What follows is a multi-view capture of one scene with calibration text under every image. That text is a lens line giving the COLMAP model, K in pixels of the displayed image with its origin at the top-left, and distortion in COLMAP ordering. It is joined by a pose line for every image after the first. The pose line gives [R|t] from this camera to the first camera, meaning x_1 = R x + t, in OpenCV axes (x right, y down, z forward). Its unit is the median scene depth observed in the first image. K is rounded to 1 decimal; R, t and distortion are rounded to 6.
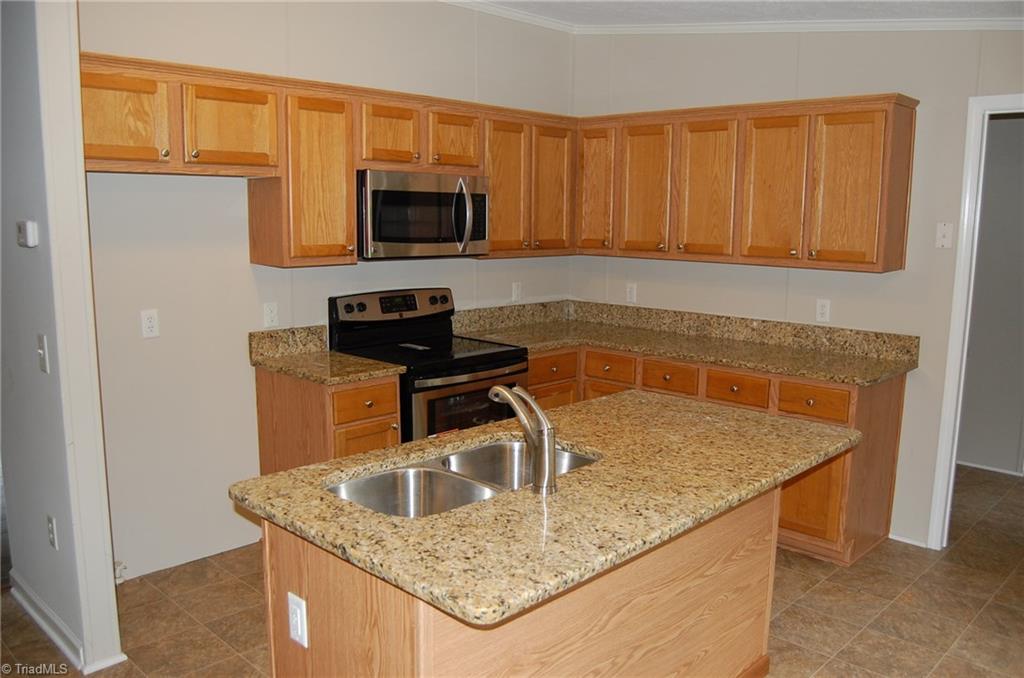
lens RADIAL K [[813.7, 0, 504.9], [0, 813.7, 348.0], [0, 0, 1]] dist [-0.077133, -0.002119]
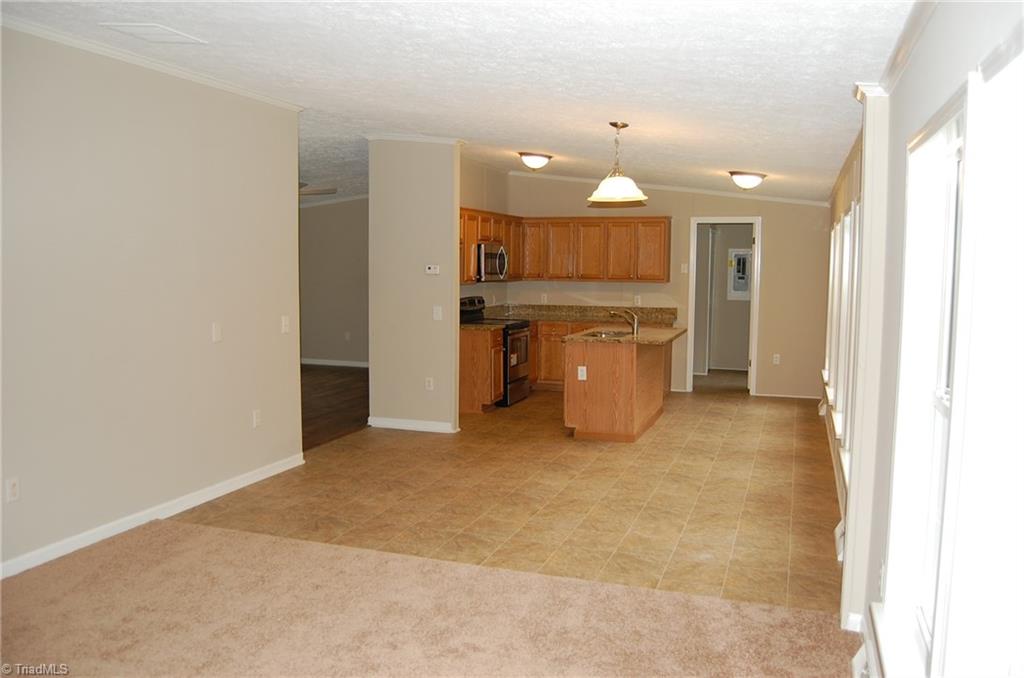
lens RADIAL K [[813.7, 0, 516.6], [0, 813.7, 337.4], [0, 0, 1]] dist [-0.077133, -0.002119]
pose [[0.904266, -0.045348, 0.424554, -1.087051], [0.072371, 0.996235, -0.047734, 0.171342], [-0.420791, 0.073890, 0.904143, -1.164123]]
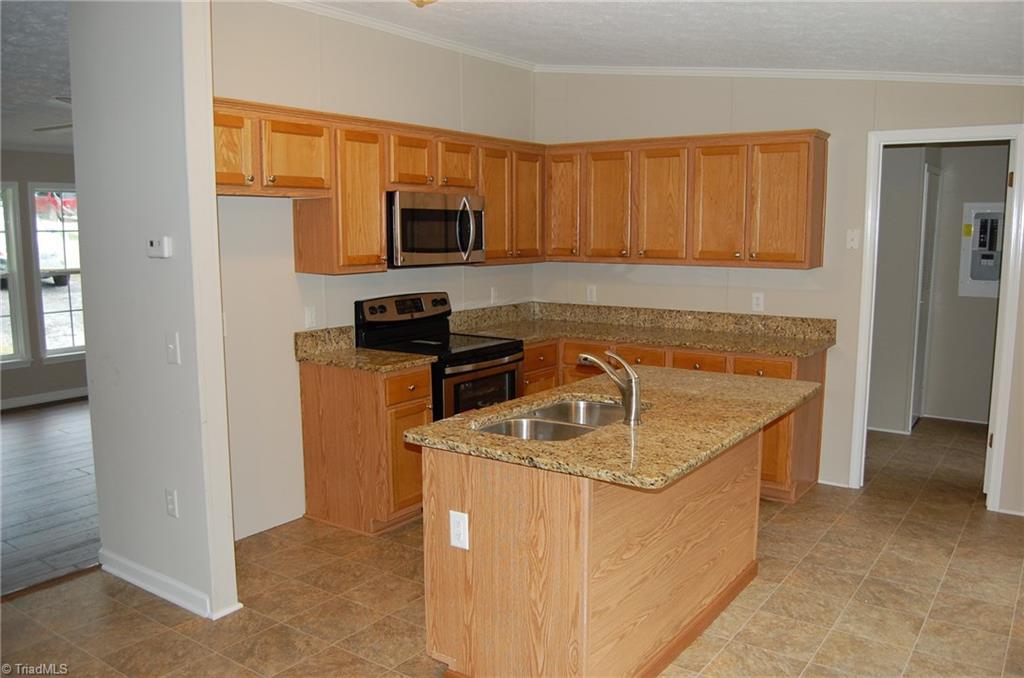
lens RADIAL K [[813.7, 0, 511.6], [0, 813.7, 338.3], [0, 0, 1]] dist [-0.077133, -0.002119]
pose [[0.987825, -0.032341, 0.152169, -0.187120], [0.036430, 0.999044, -0.024161, 0.028075], [-0.151242, 0.029410, 0.988059, -0.182931]]
